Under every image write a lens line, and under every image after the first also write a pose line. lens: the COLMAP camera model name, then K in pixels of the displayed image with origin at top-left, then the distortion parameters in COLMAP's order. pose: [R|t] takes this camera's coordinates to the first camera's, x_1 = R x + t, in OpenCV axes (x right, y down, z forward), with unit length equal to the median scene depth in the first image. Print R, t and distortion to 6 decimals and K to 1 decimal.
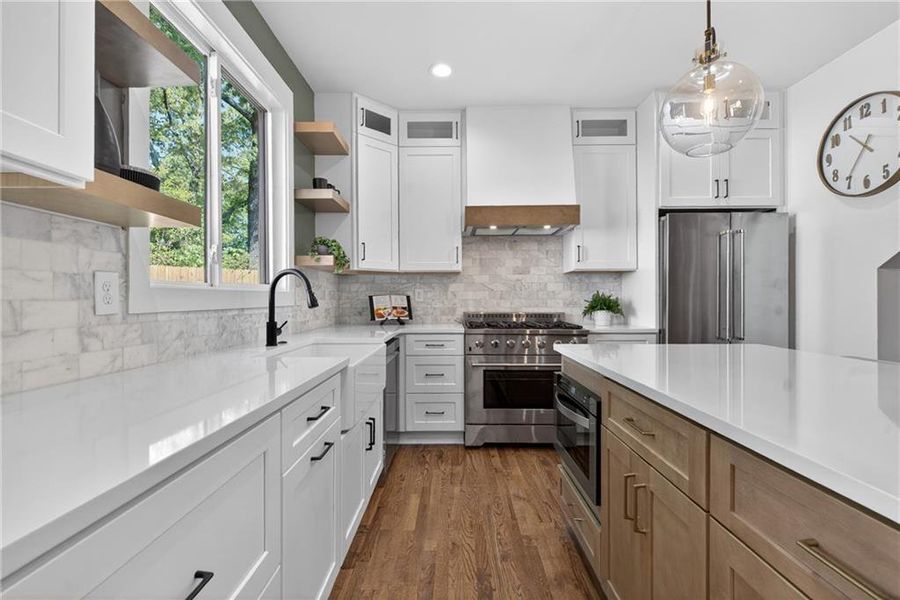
lens RADIAL K [[406.3, 0, 451.1], [0, 406.3, 301.8], [0, 0, 1]] dist [0.000526, -0.001851]
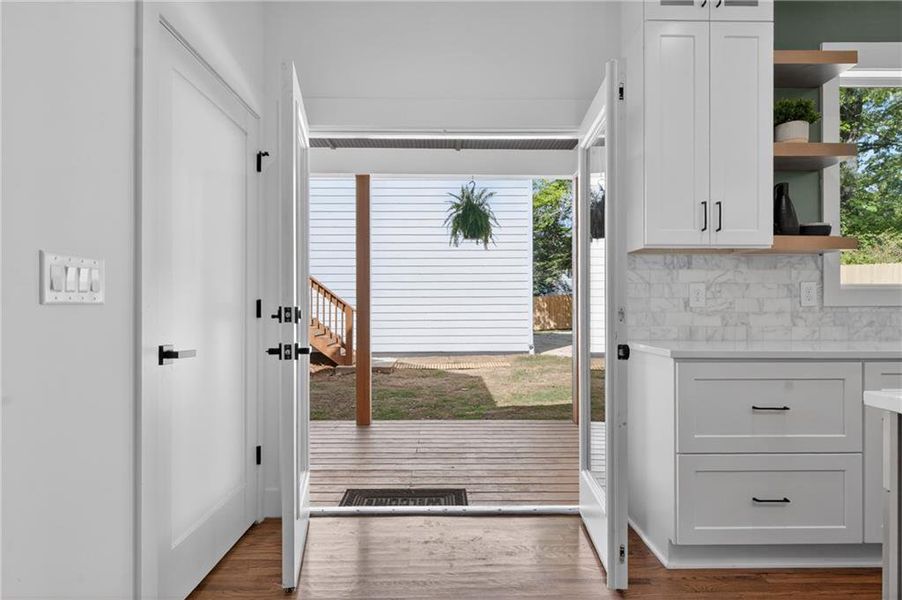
lens RADIAL K [[509.7, 0, 449.6], [0, 509.7, 306.9], [0, 0, 1]] dist [0.004495, 0.000319]
pose [[0.016136, 0.003517, -0.999864, 0.484402], [-0.005003, 0.999982, 0.003437, 0.012468], [0.999857, 0.004947, 0.016154, -0.211969]]
